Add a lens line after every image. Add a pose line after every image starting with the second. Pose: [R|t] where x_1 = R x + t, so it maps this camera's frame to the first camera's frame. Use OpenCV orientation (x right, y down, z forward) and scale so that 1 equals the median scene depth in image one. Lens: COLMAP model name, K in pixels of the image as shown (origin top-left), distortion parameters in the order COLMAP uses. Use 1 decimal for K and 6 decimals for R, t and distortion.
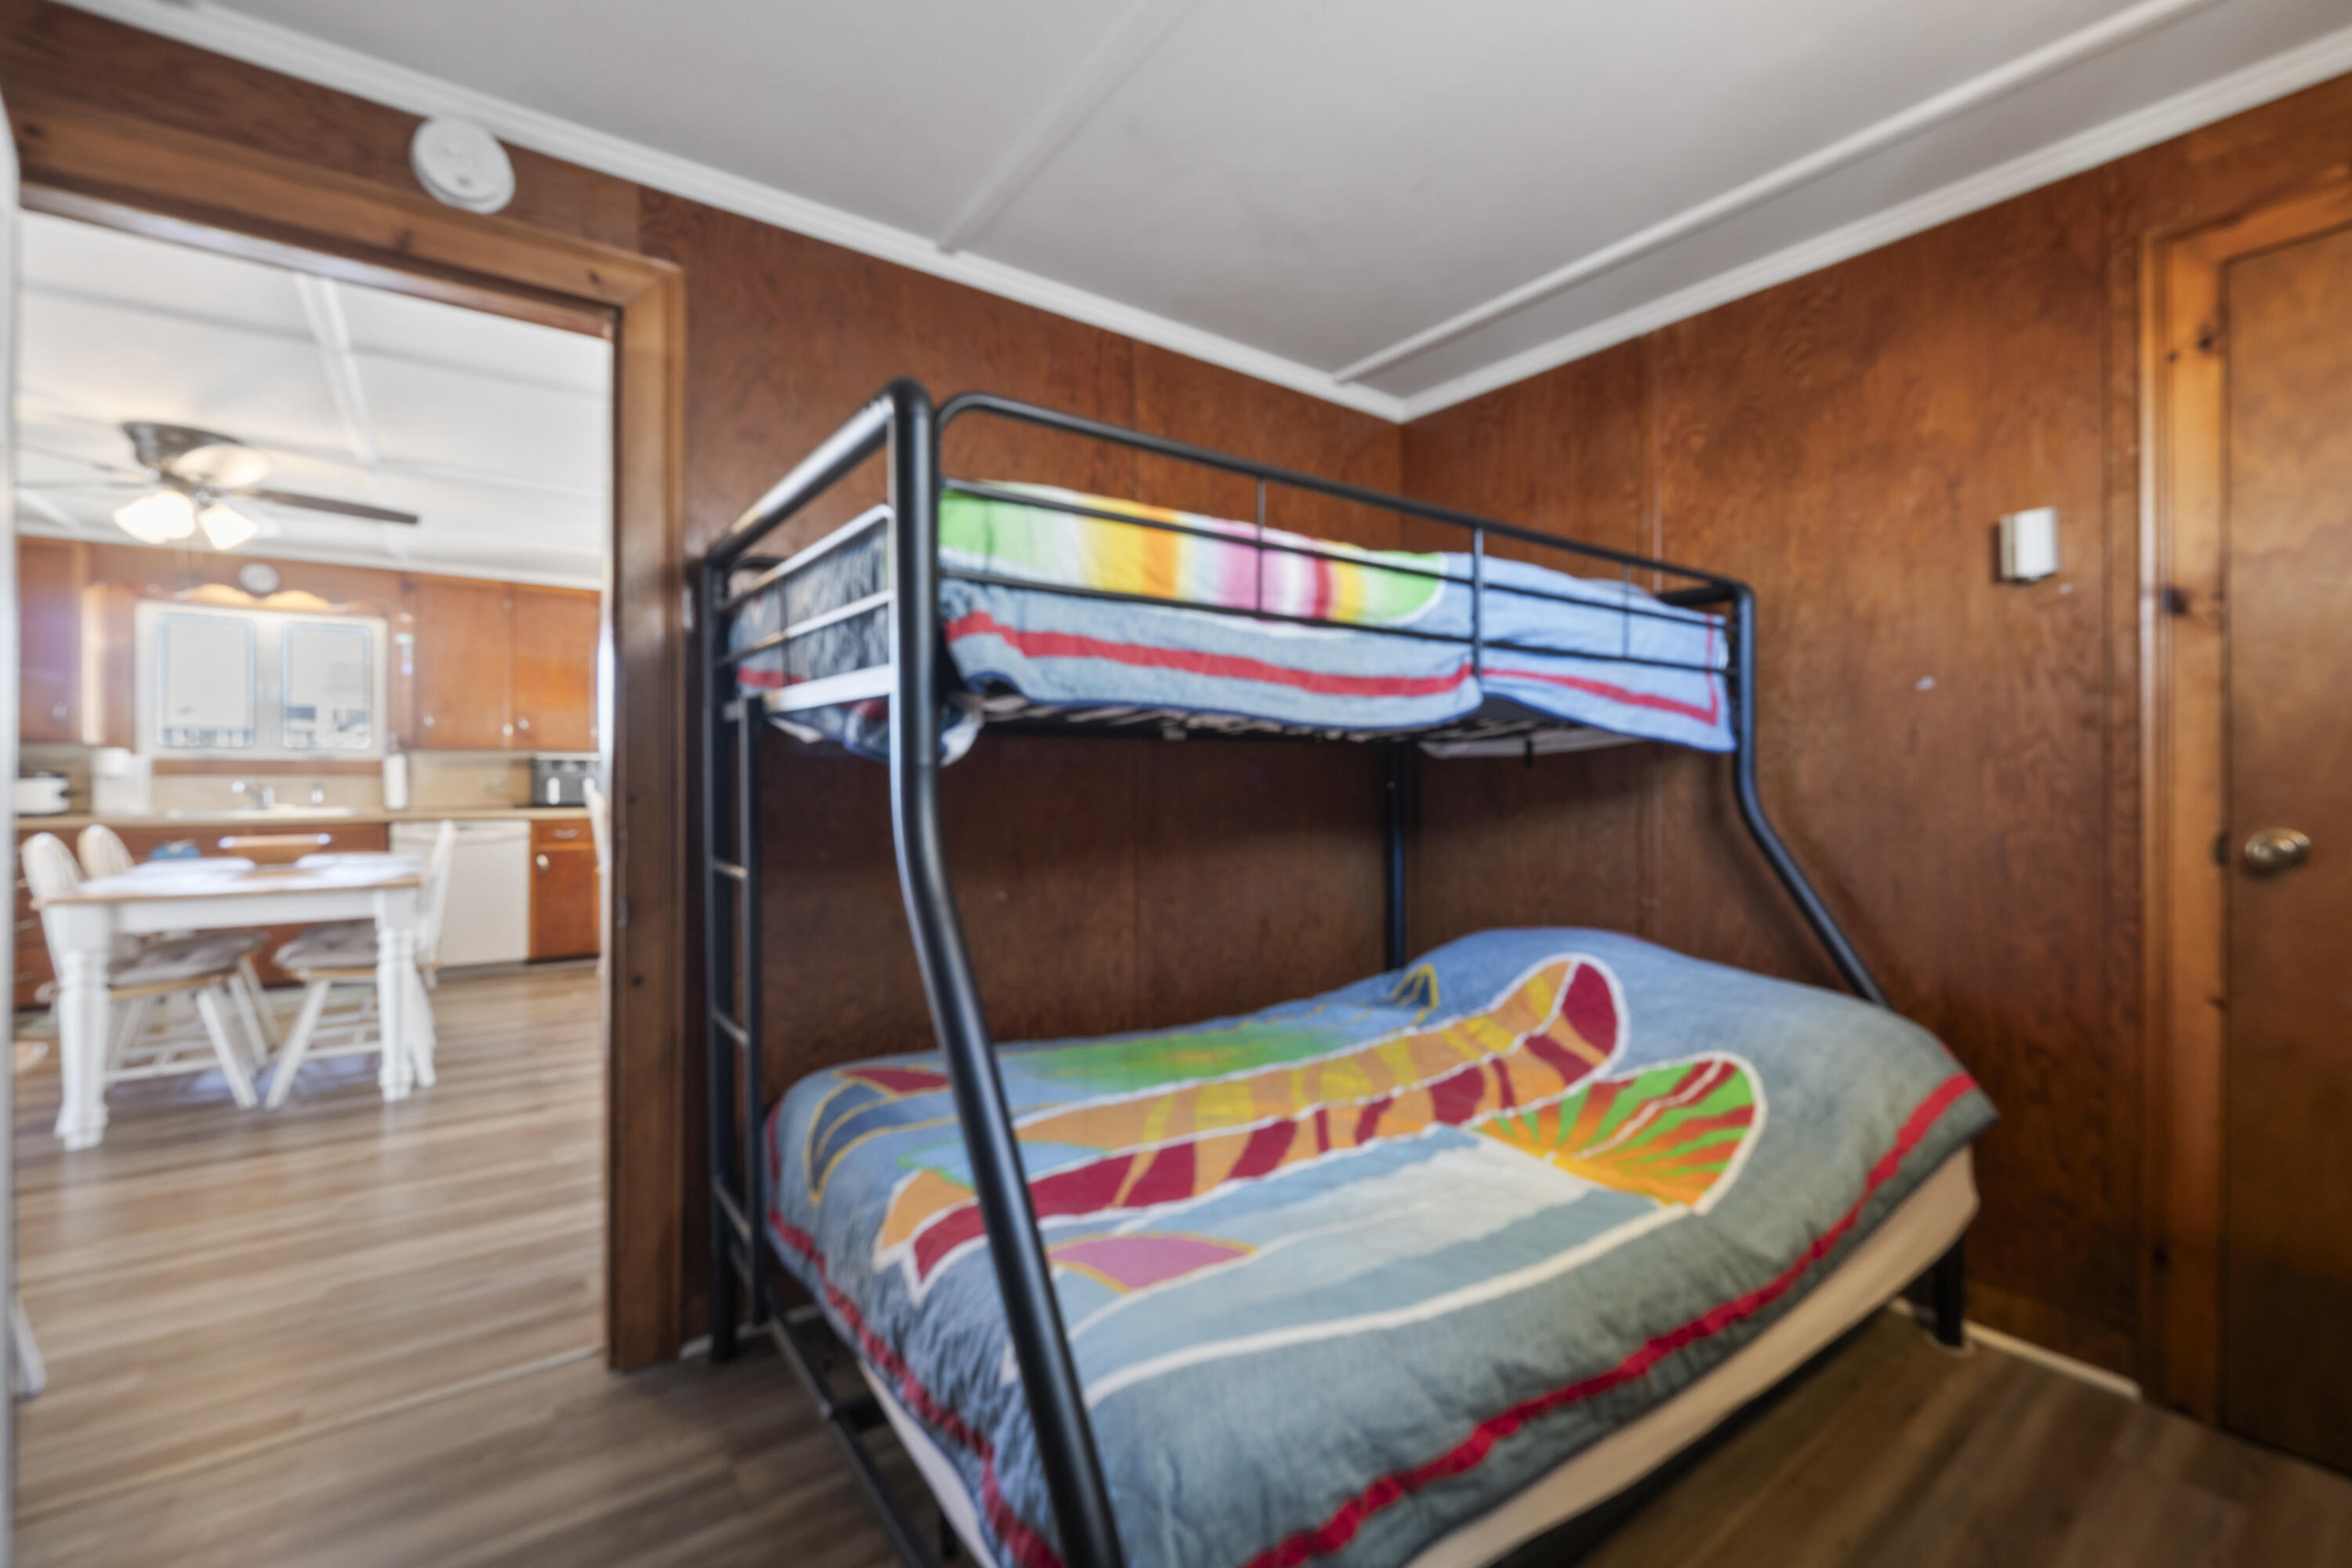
lens RADIAL K [[985.9, 0, 1183.0], [0, 985.9, 764.6], [0, 0, 1]] dist [-0.008850, 0.000556]
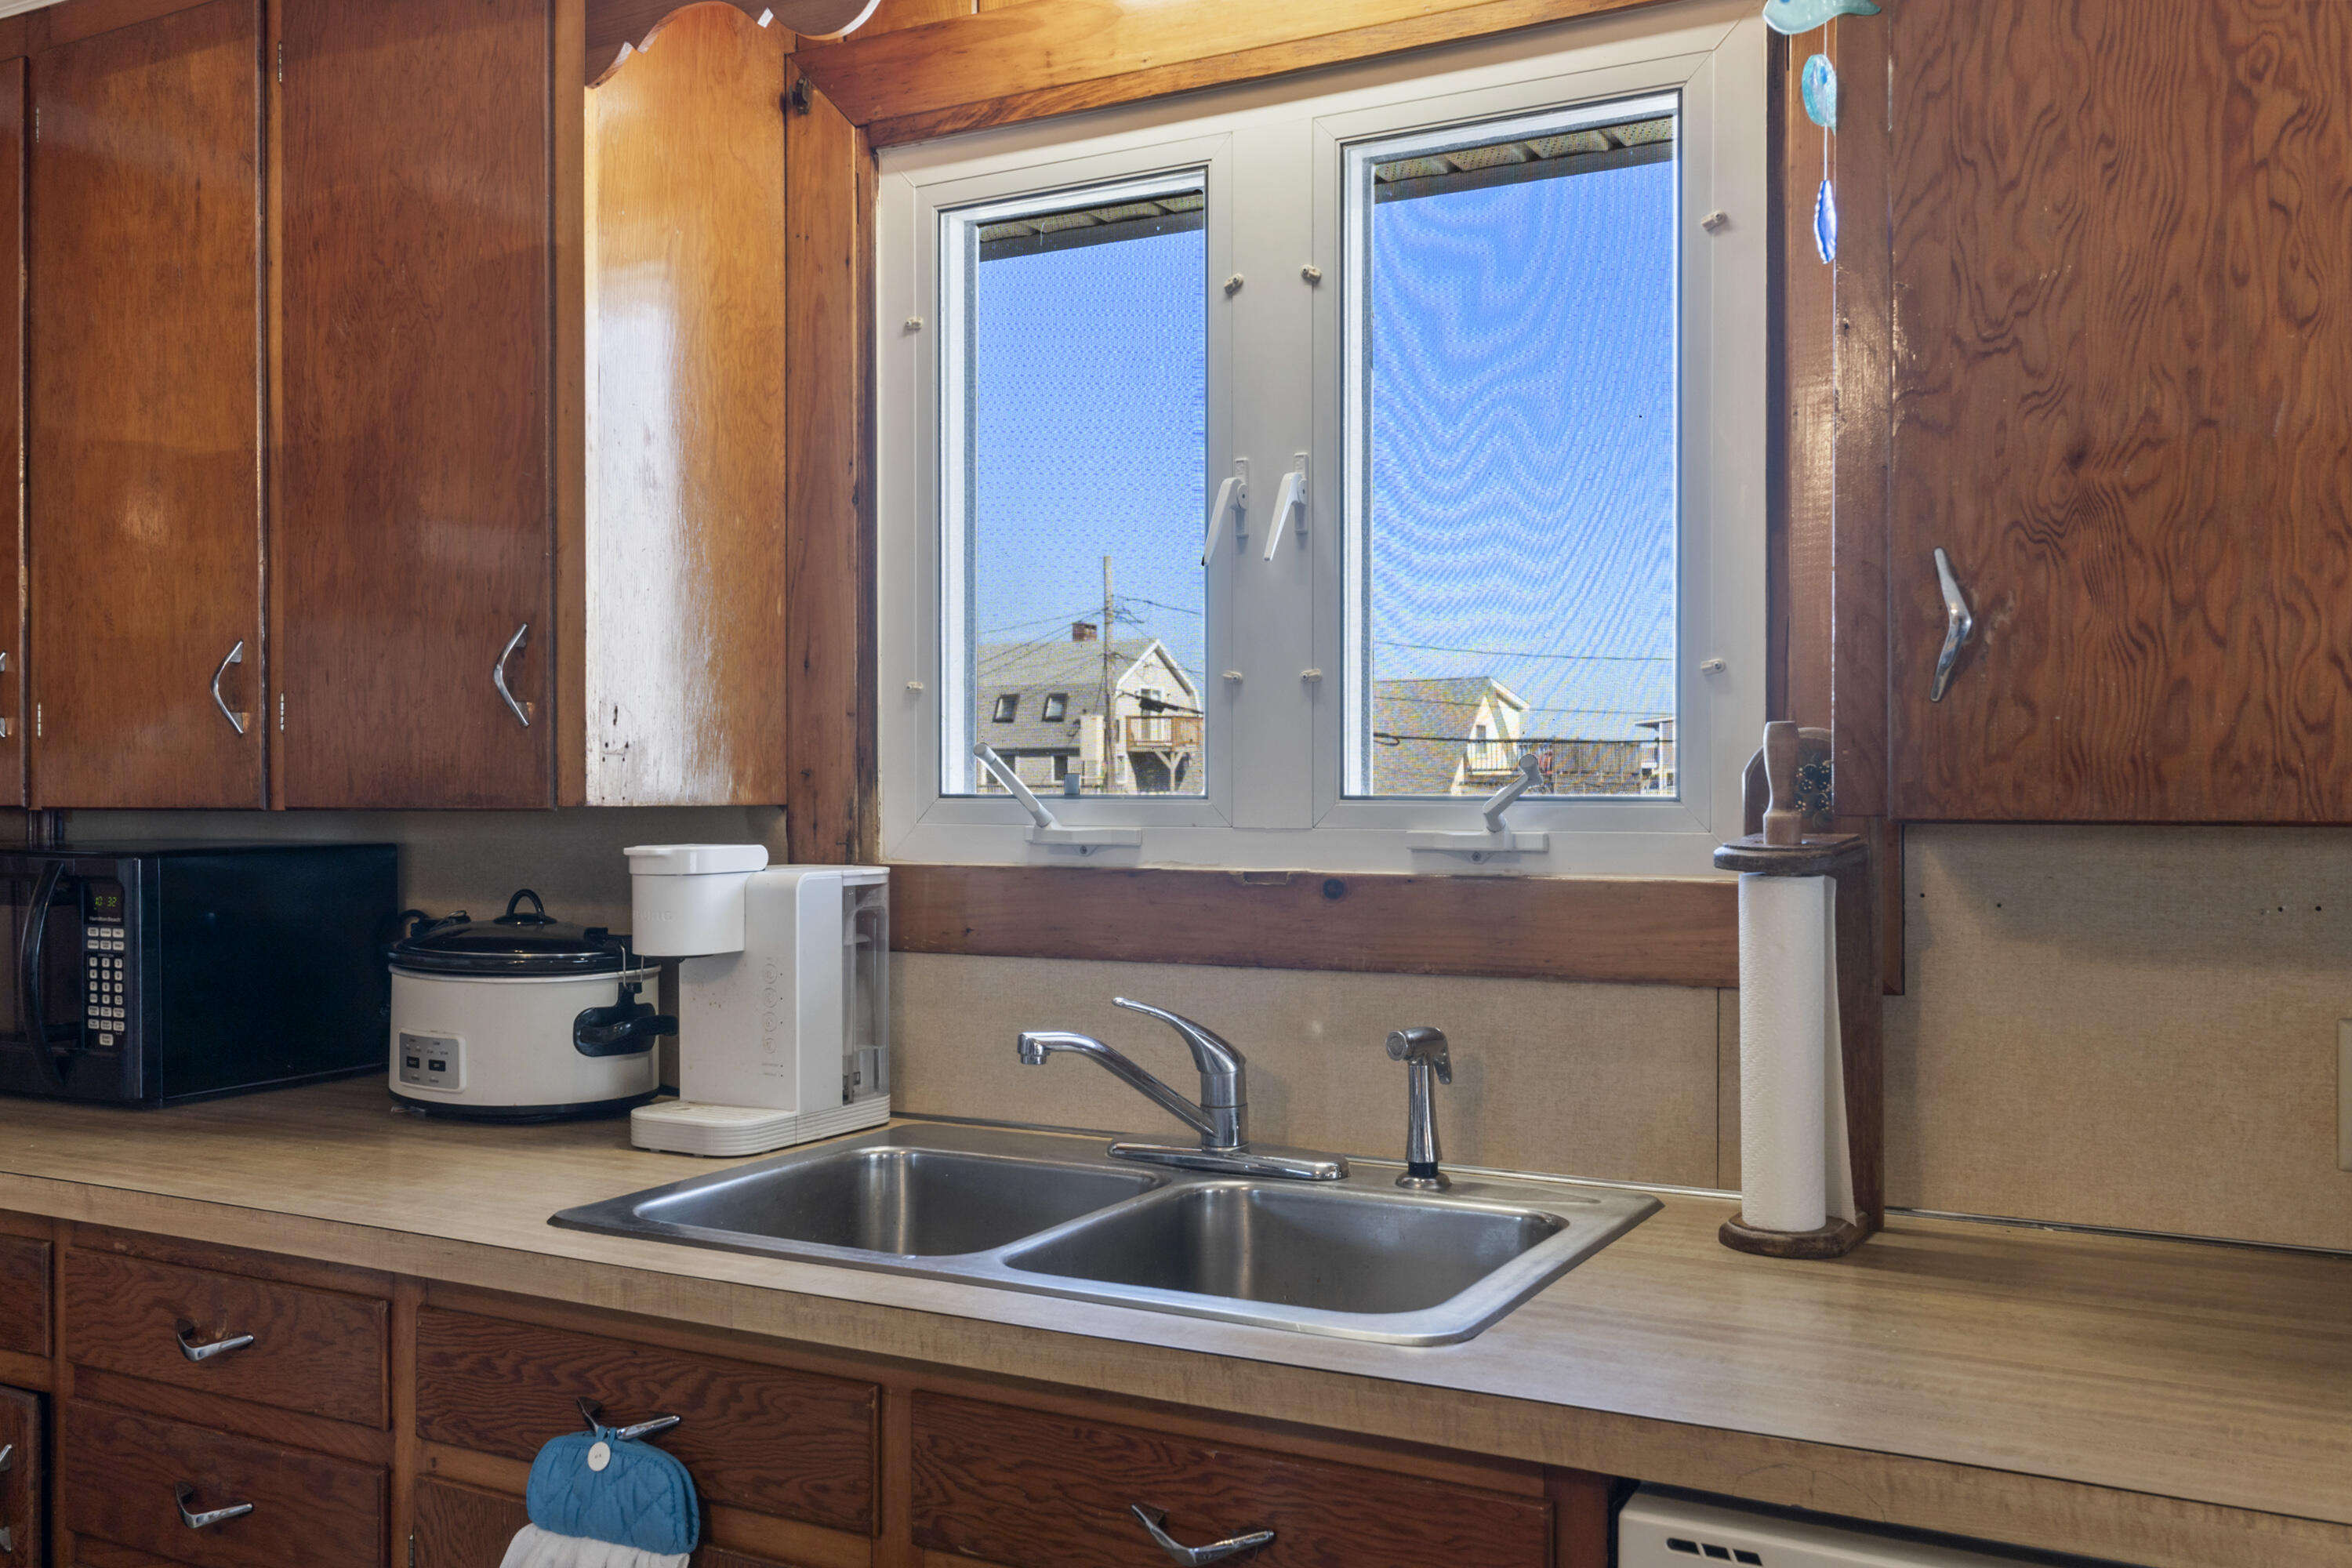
lens RADIAL K [[2010.6, 0, 1176.4], [0, 2010.6, 798.5], [0, 0, 1]] dist [0.005982, -0.006248]
pose [[0.439169, -0.001932, -0.898402, -0.627846], [0.004632, 0.999989, 0.000113, -0.022729], [0.898393, -0.004211, 0.439173, 0.862305]]
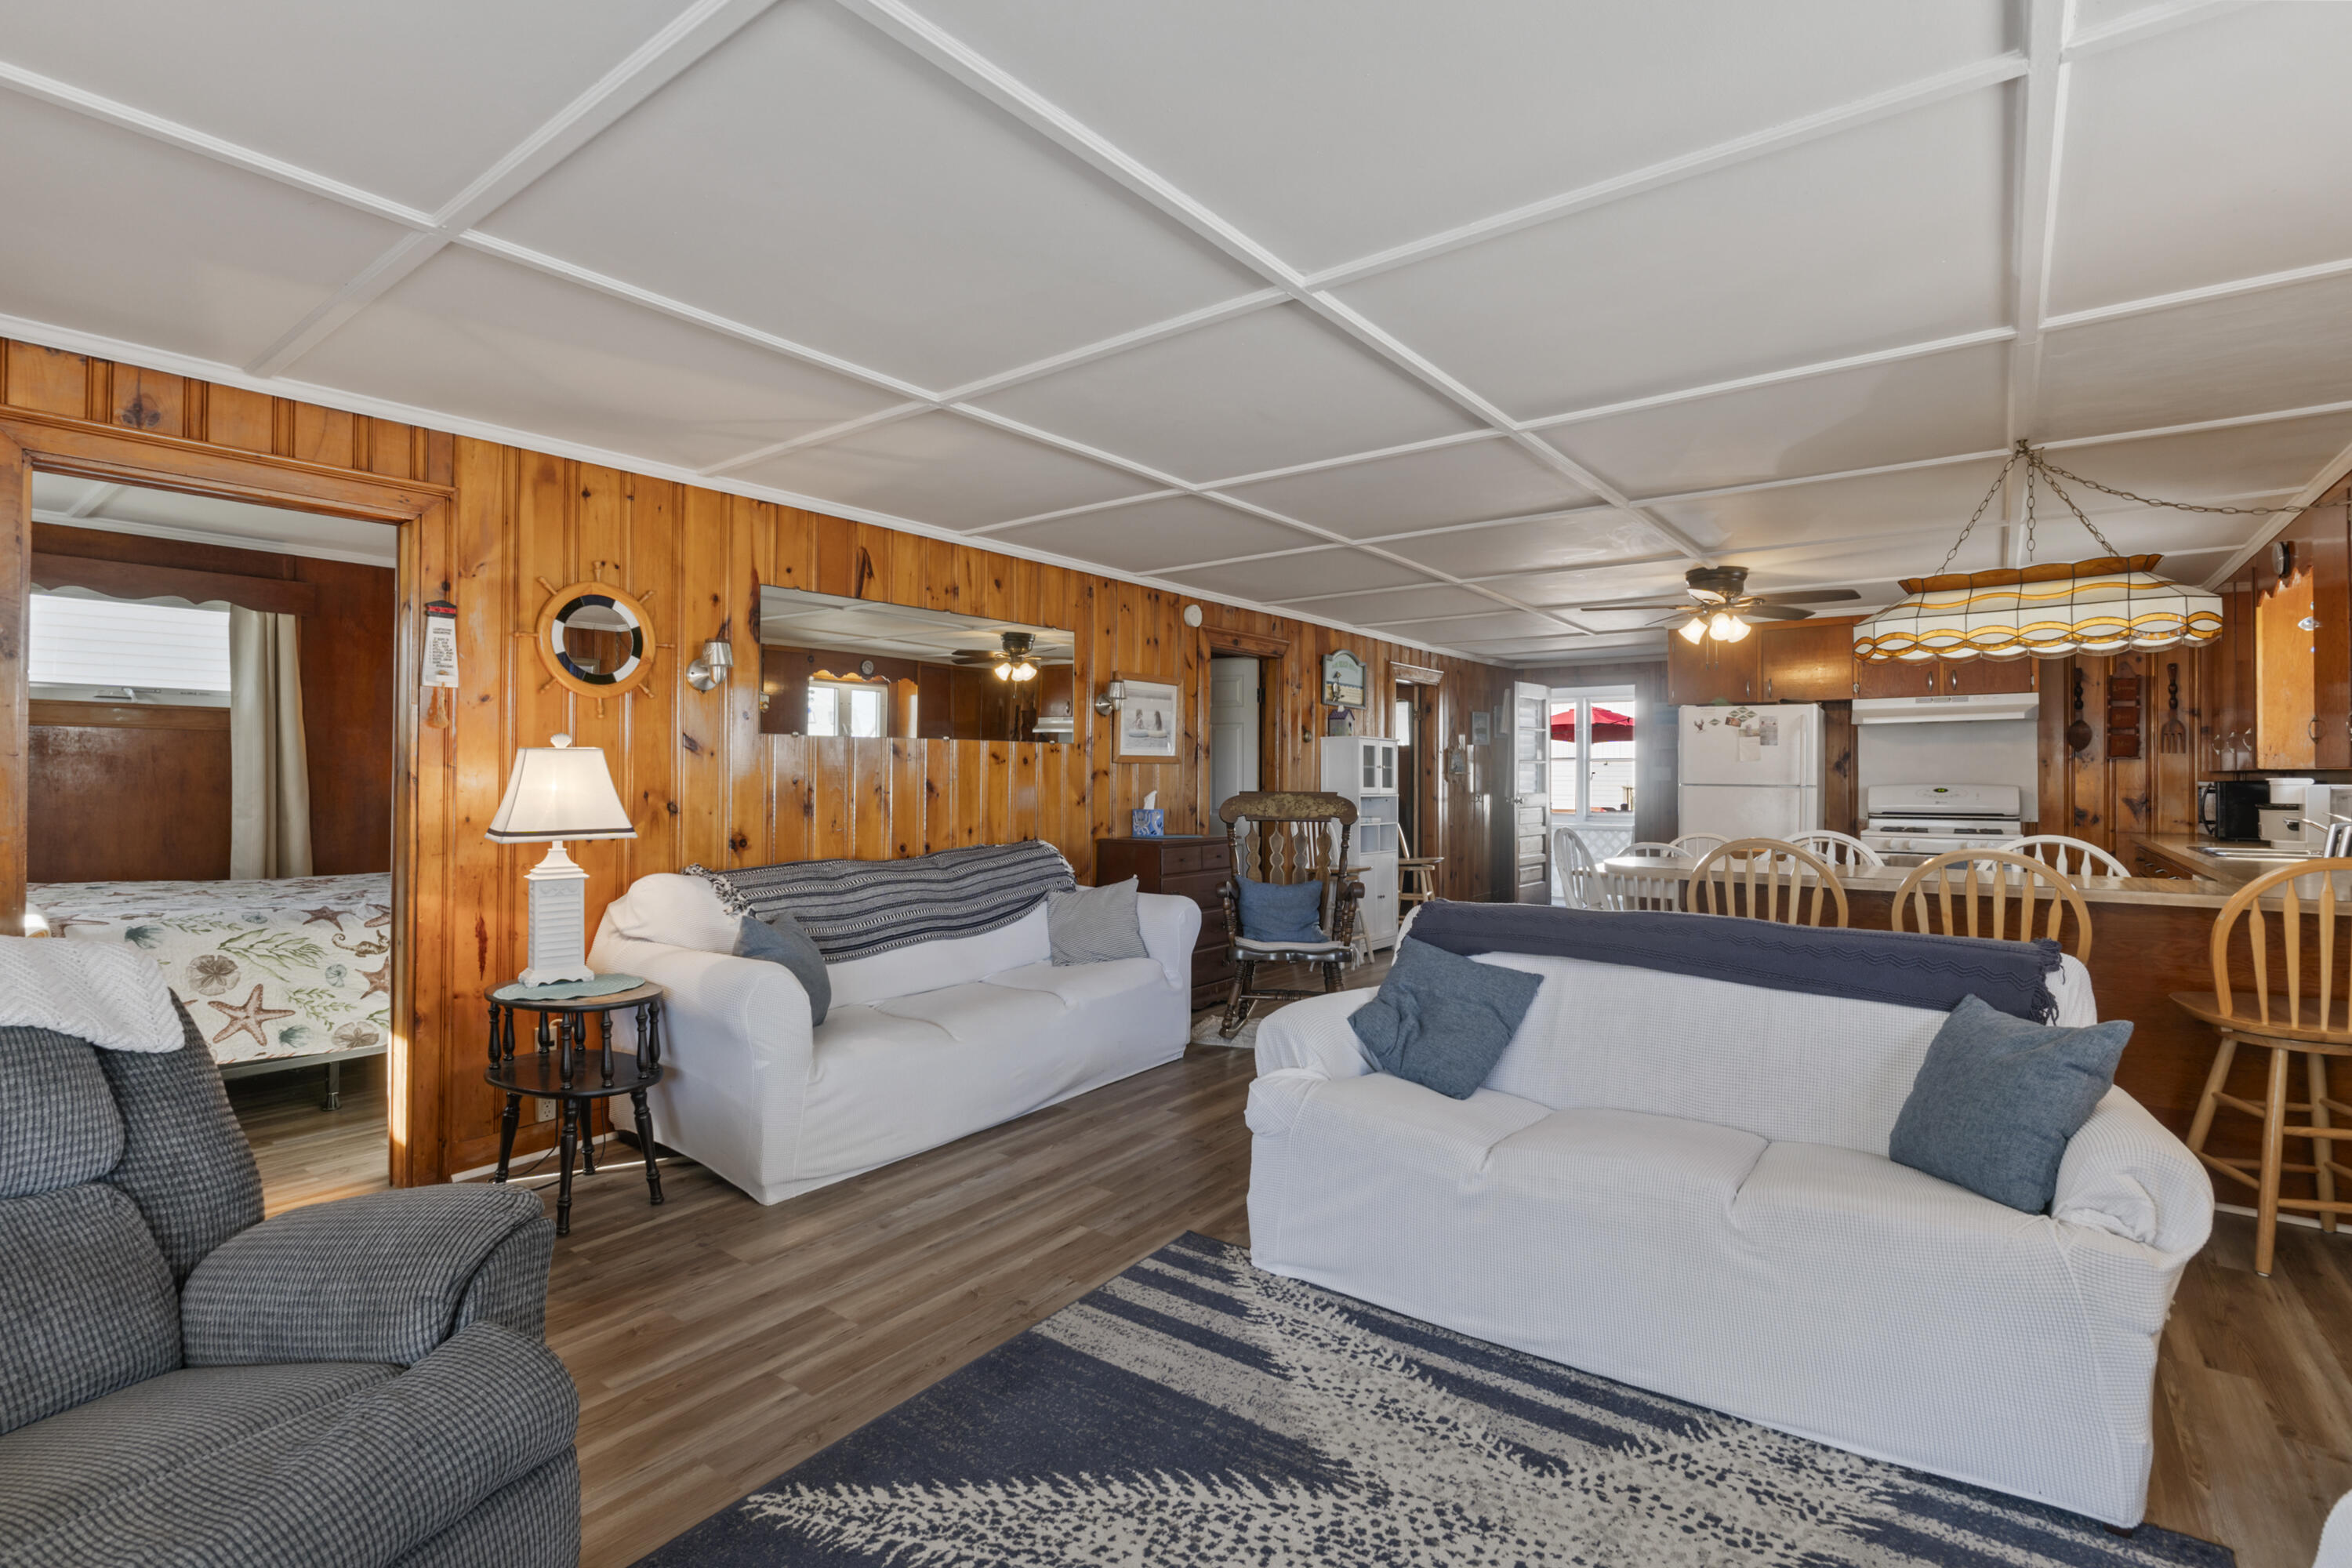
lens RADIAL K [[1098.5, 0, 1180.7], [0, 1098.5, 771.5], [0, 0, 1]] dist [-0.003489, -0.000615]
pose [[-0.951586, -0.010230, -0.307212, 0.183808], [-0.008112, 0.999934, -0.008170, -0.003632], [0.307275, -0.005282, -0.951606, 1.581346]]
